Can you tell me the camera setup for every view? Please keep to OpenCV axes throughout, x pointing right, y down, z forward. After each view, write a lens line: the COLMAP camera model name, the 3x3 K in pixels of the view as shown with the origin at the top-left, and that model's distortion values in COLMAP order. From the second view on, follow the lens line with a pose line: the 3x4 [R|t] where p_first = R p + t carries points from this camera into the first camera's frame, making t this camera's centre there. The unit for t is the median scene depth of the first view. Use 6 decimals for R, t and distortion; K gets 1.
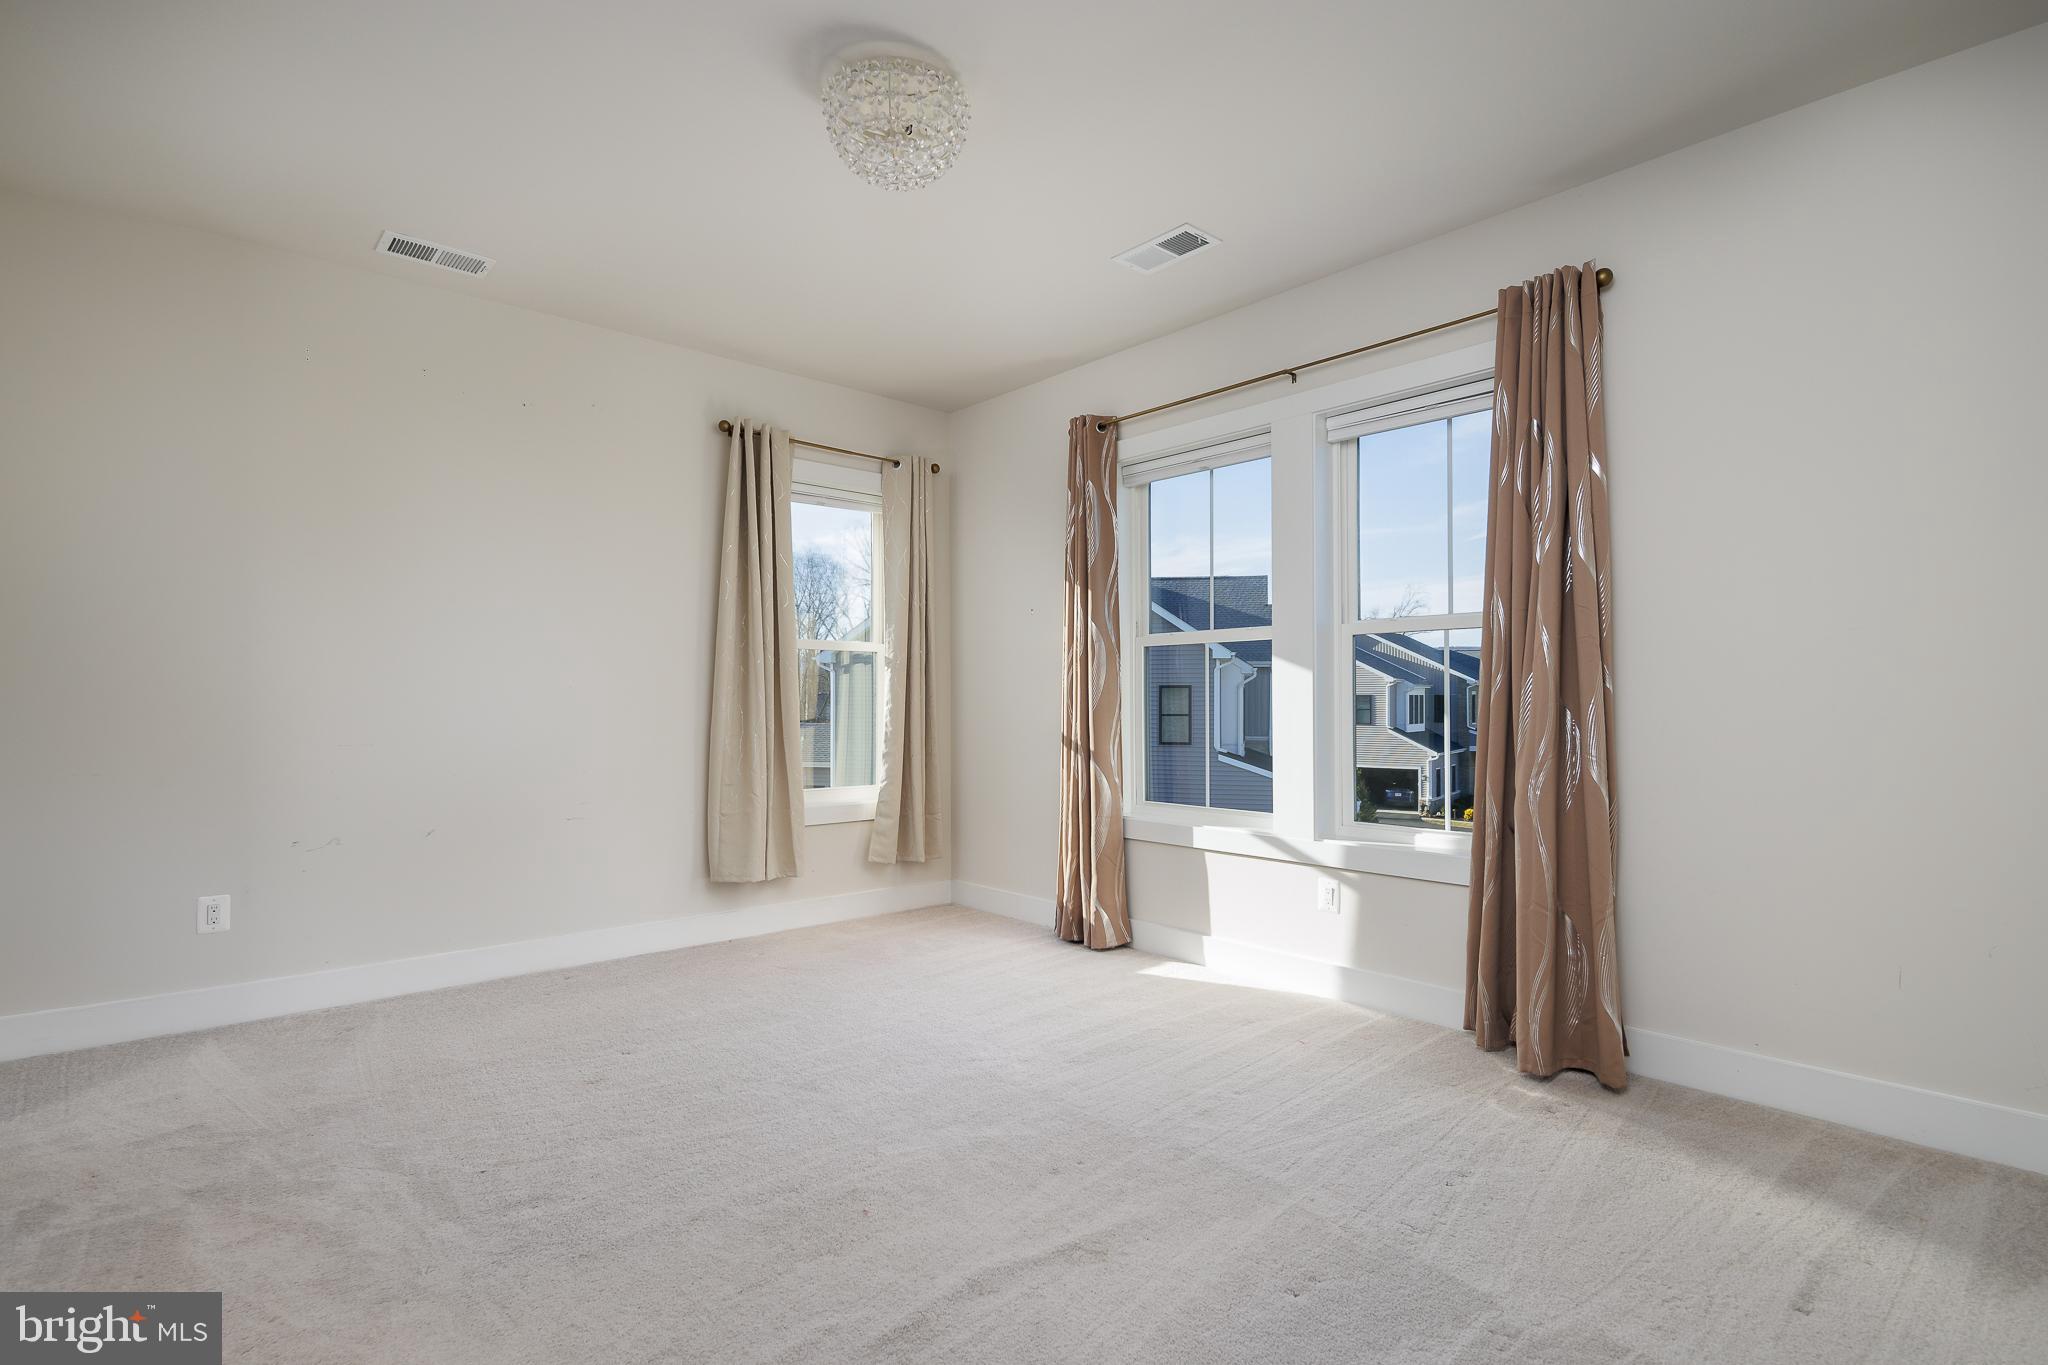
lens RADIAL K [[997.4, 0, 1017.9], [0, 997.4, 691.6], [0, 0, 1]] dist [0.004002, -0.004555]
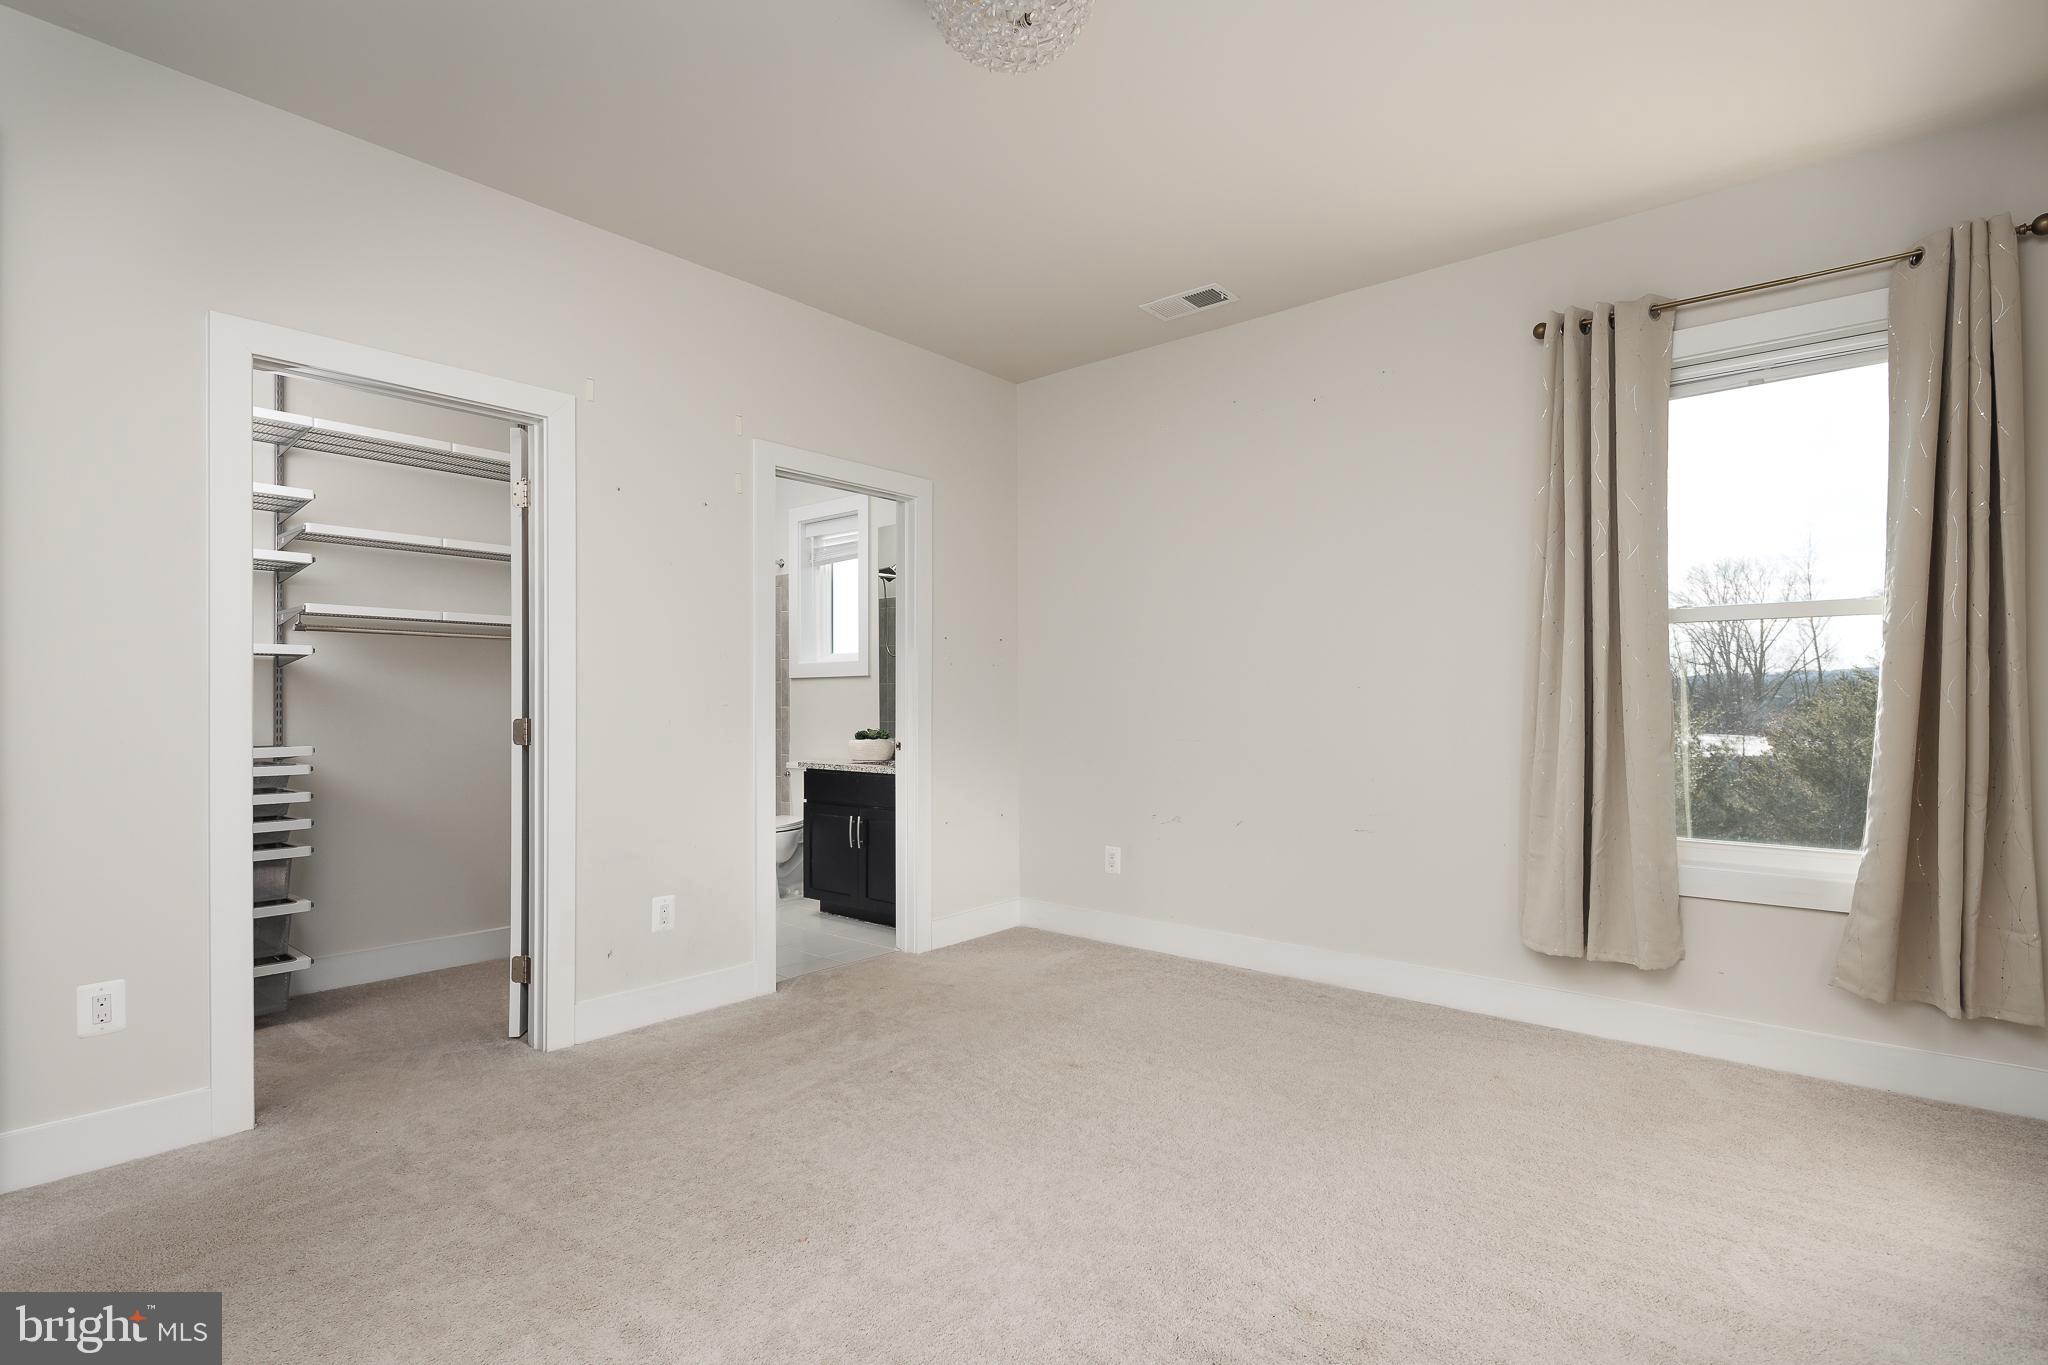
lens RADIAL K [[997.4, 0, 1019.2], [0, 997.4, 696.6], [0, 0, 1]] dist [0.004002, -0.004555]
pose [[0.146119, -0.010273, -0.989214, 0.389019], [0.003442, 0.999945, -0.009876, 0.011749], [0.989261, -0.001962, 0.146147, 0.518286]]
